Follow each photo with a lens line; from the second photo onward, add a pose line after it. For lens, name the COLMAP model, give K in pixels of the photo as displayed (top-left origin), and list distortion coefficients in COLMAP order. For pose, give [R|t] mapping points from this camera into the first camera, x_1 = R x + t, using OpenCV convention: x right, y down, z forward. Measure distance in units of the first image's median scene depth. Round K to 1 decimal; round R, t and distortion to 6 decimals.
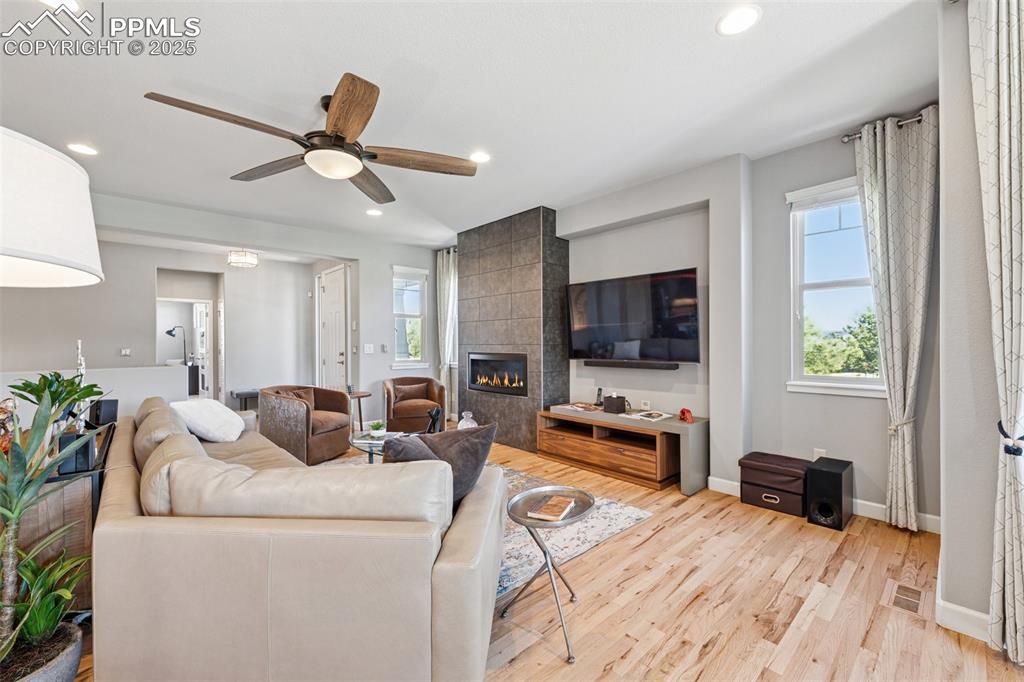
lens RADIAL K [[424.1, 0, 501.6], [0, 424.1, 343.3], [0, 0, 1]] dist [0.000937, 0.000004]
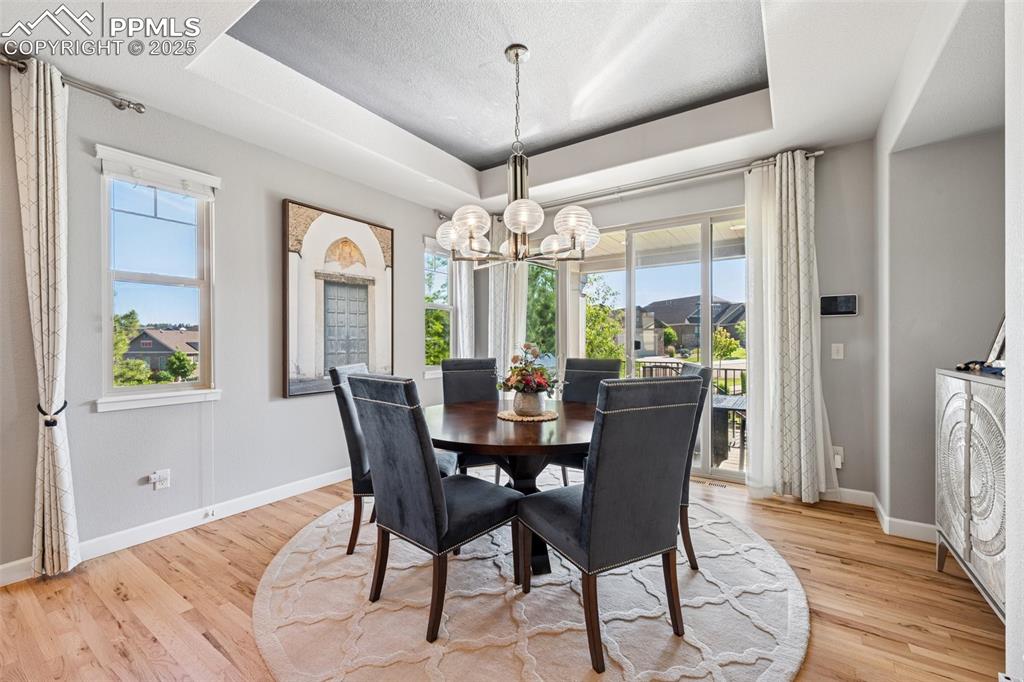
lens RADIAL K [[424.1, 0, 509.6], [0, 424.1, 343.4], [0, 0, 1]] dist [0.000937, 0.000004]
pose [[-0.234059, 0.004256, 0.972213, -0.188009], [0.007541, 0.999968, -0.002562, 0.002455], [-0.972193, 0.006732, -0.234084, -0.050992]]
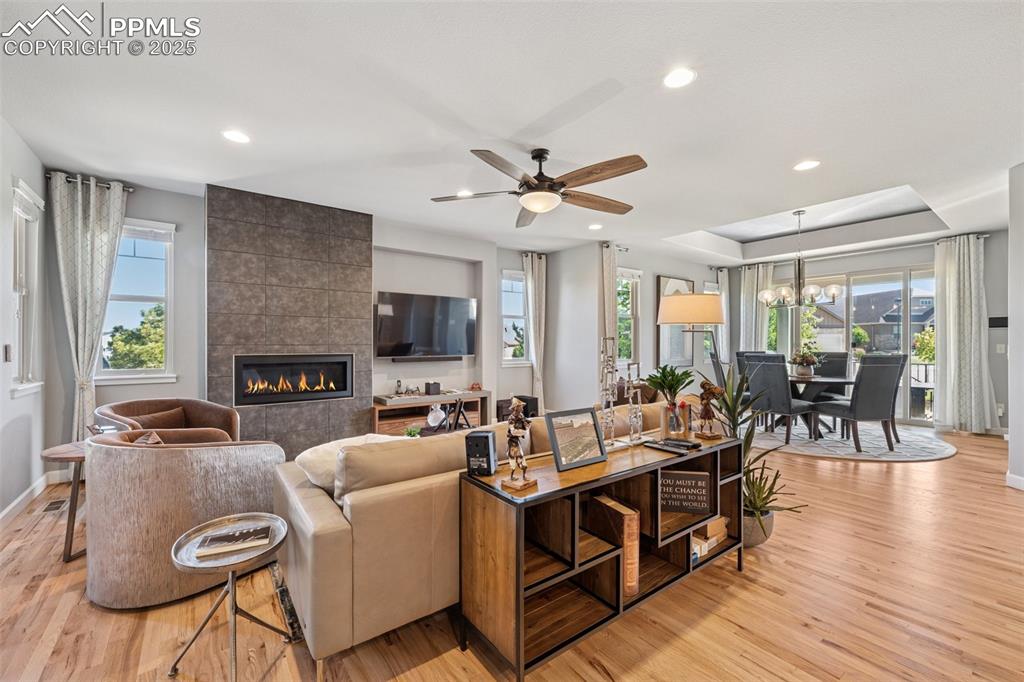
lens RADIAL K [[424.1, 0, 508.5], [0, 424.1, 340.4], [0, 0, 1]] dist [0.000937, 0.000004]
pose [[0.080737, 0.009666, 0.996689, -1.057893], [0.001178, 0.999951, -0.009793, 0.003644], [-0.996735, 0.001965, 0.080721, 0.642689]]
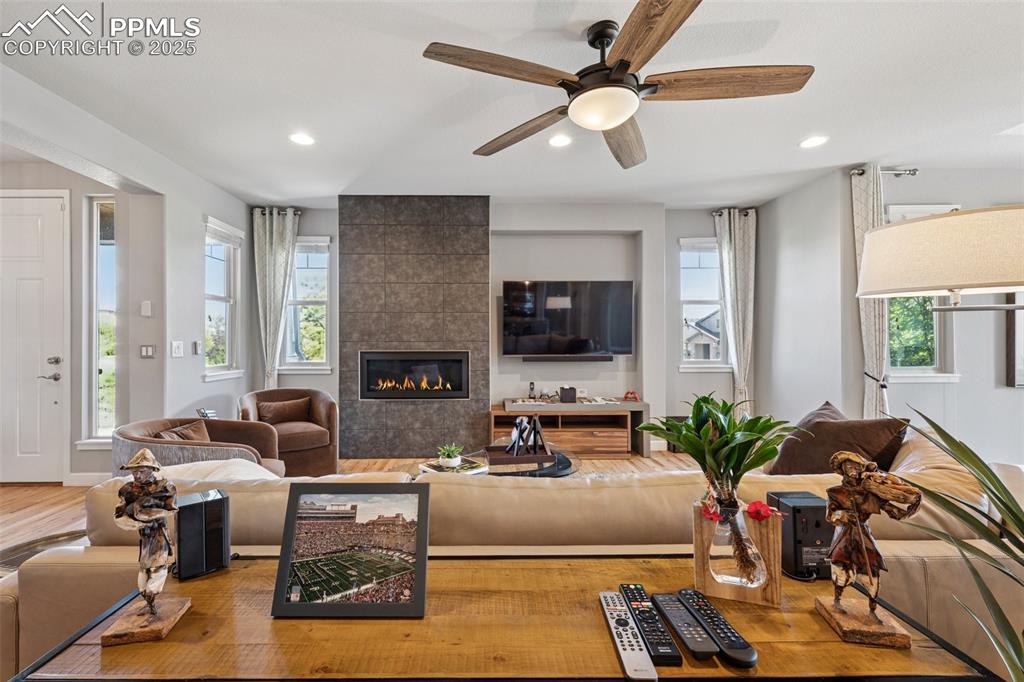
lens RADIAL K [[424.1, 0, 505.0], [0, 424.1, 335.7], [0, 0, 1]] dist [0.000937, 0.000004]
pose [[0.656605, 0.007983, 0.754192, -0.675204], [0.001701, 0.999926, -0.012066, 0.002681], [-0.754232, 0.009205, 0.656543, 0.392524]]
